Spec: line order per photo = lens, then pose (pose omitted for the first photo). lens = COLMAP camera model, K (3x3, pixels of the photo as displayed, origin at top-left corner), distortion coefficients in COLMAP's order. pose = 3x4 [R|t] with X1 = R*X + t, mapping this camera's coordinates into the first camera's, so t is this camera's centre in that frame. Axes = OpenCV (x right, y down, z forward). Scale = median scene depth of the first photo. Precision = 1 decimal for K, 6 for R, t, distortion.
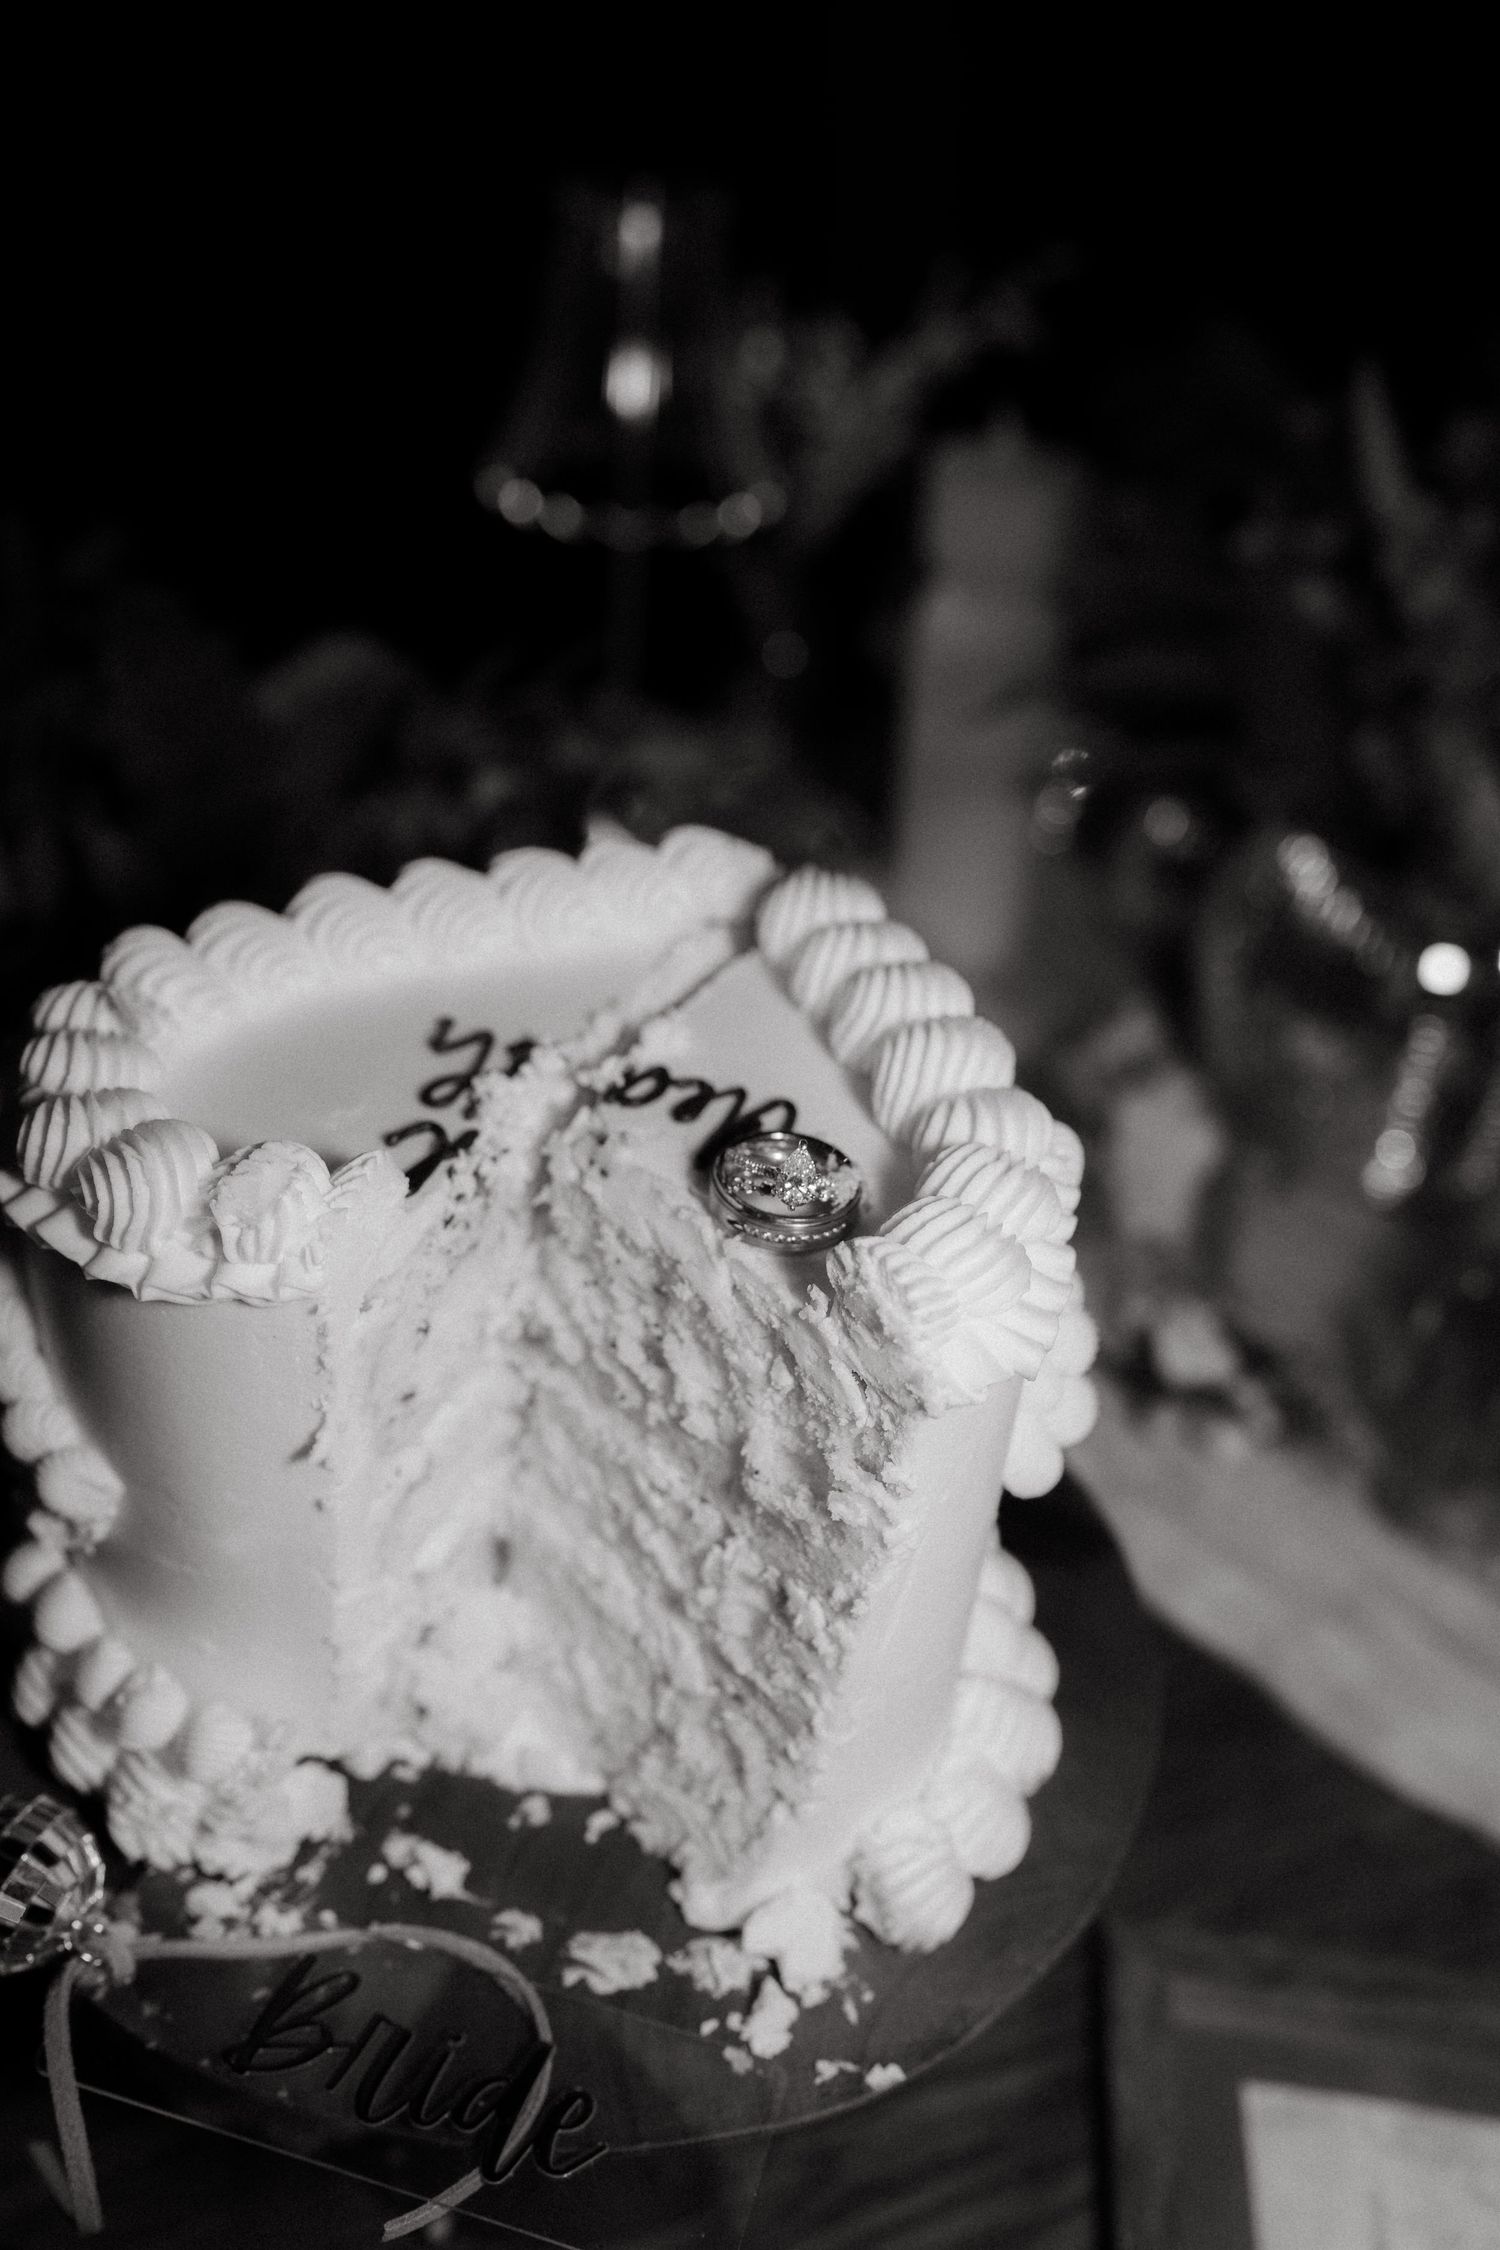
lens RADIAL K [[2311.9, 0, 750.0], [0, 2311.9, 1125.0], [0, 0, 1]] dist [-0.010809, 0.273118]
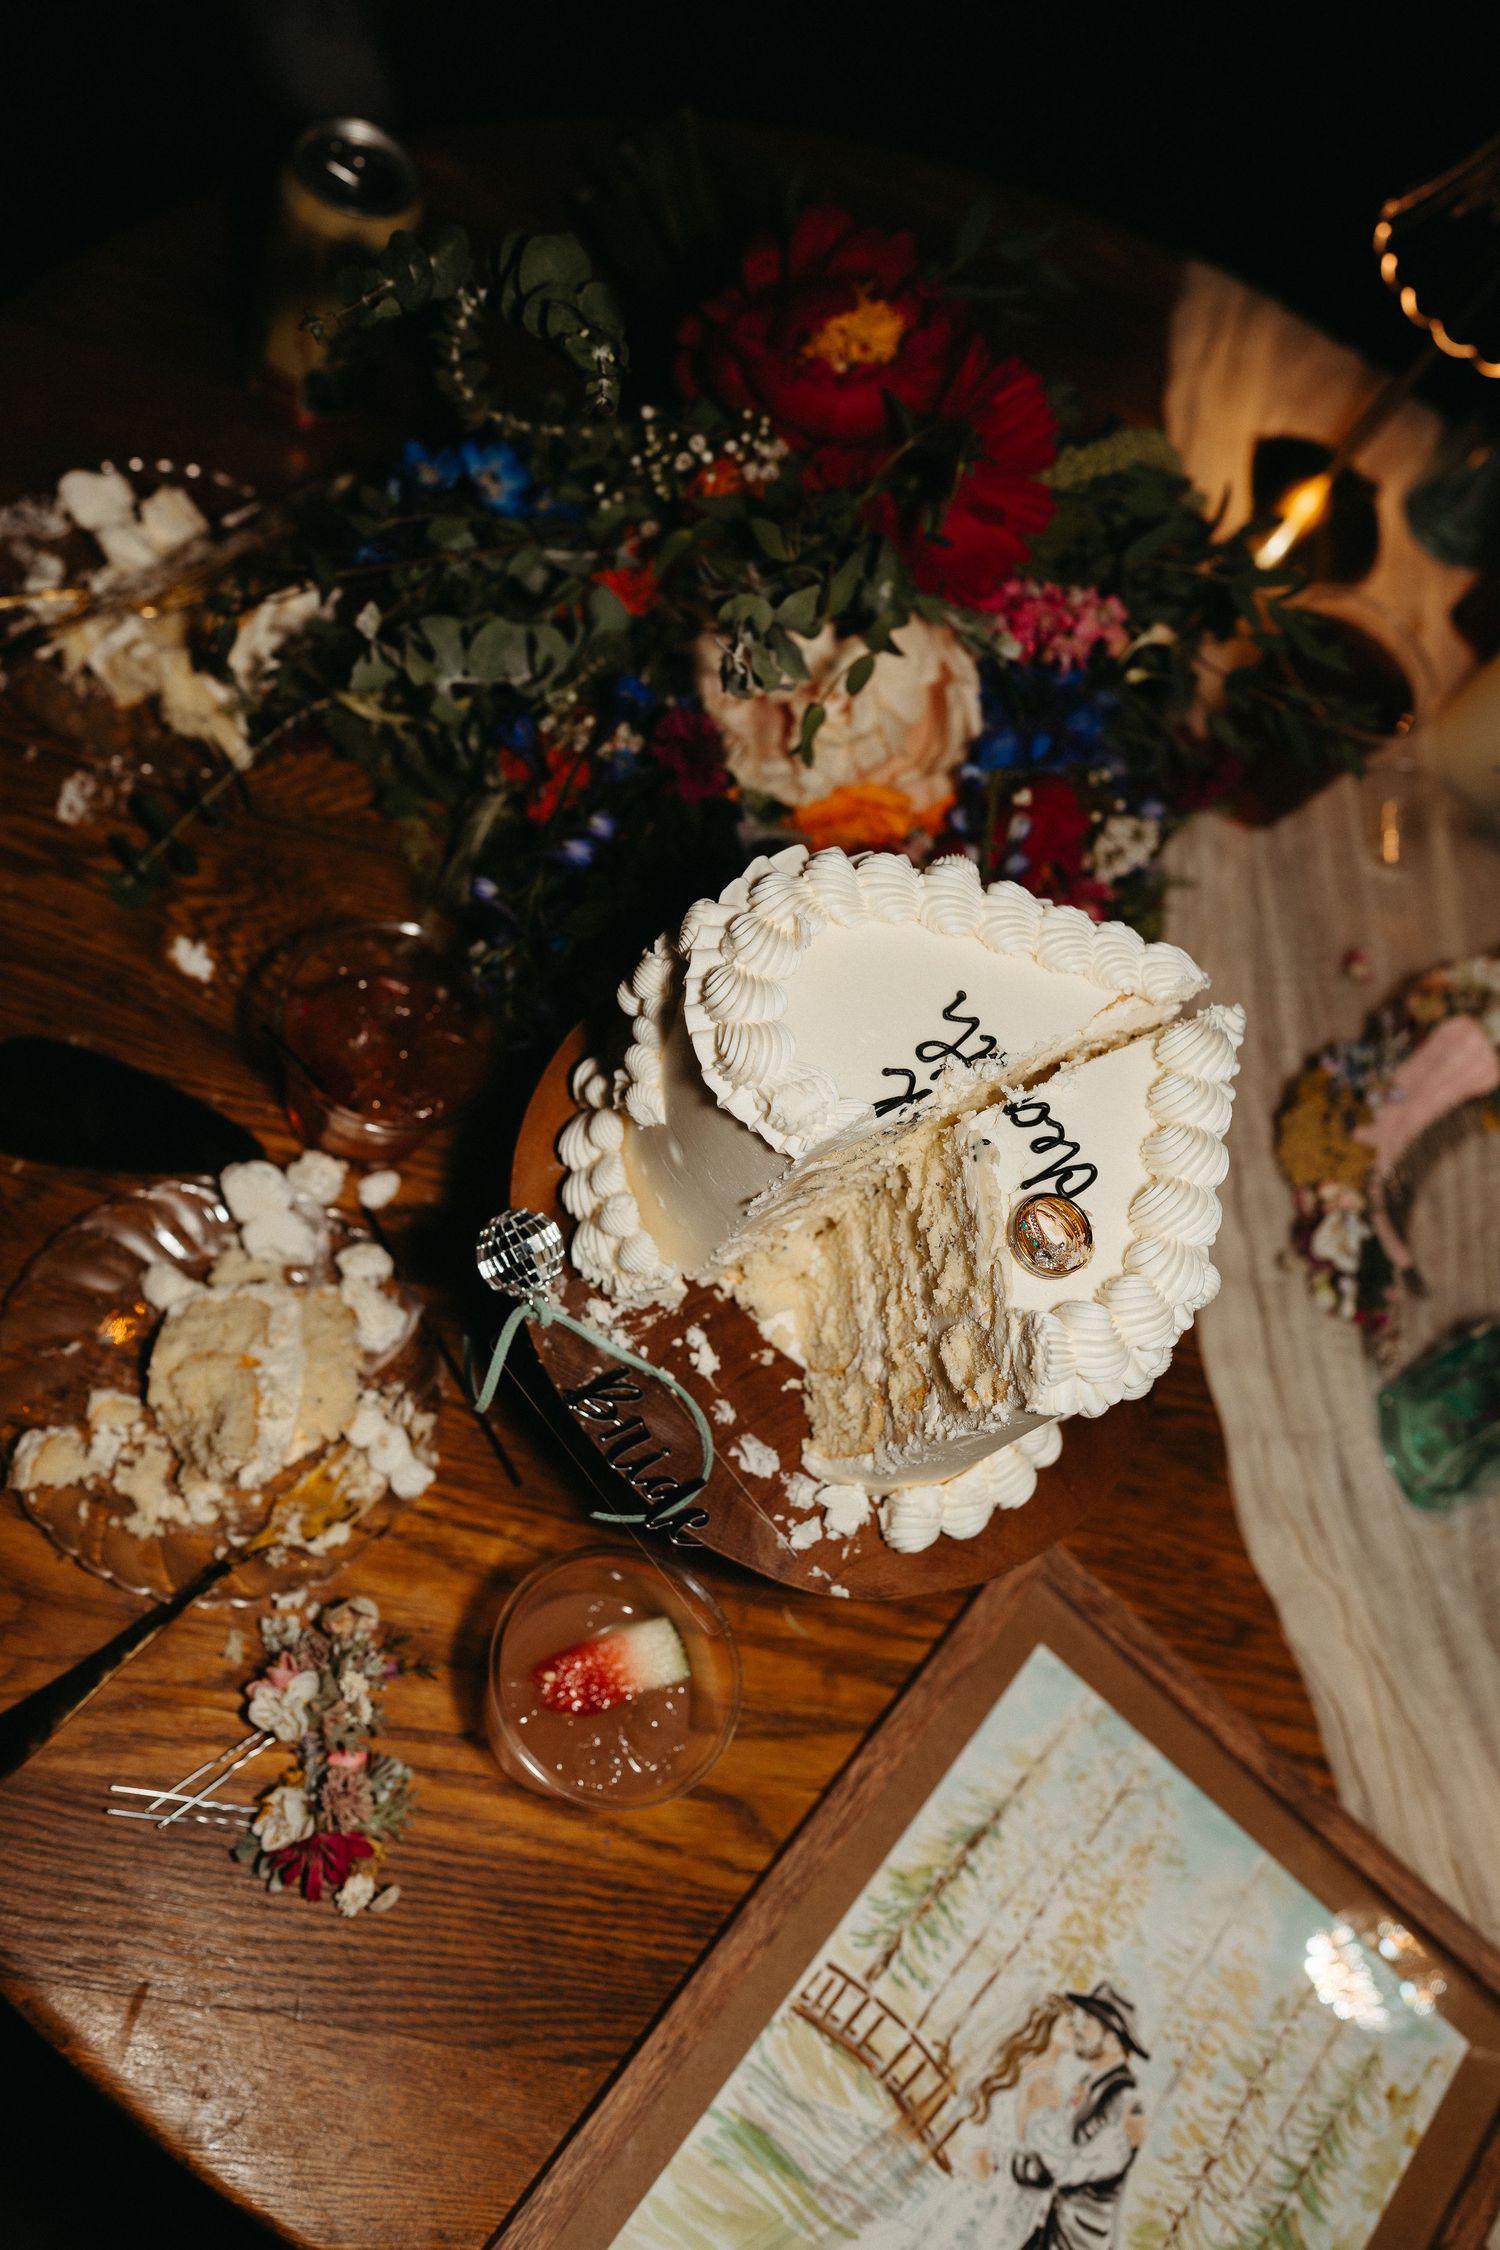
lens RADIAL K [[2311.9, 0, 750.0], [0, 2311.9, 1125.0], [0, 0, 1]] dist [-0.010809, 0.273118]
pose [[0.815244, 0.577092, -0.048394, -0.127258], [-0.502330, 0.746256, 0.436767, -0.649192], [0.288169, -0.331762, 0.898272, -0.585613]]
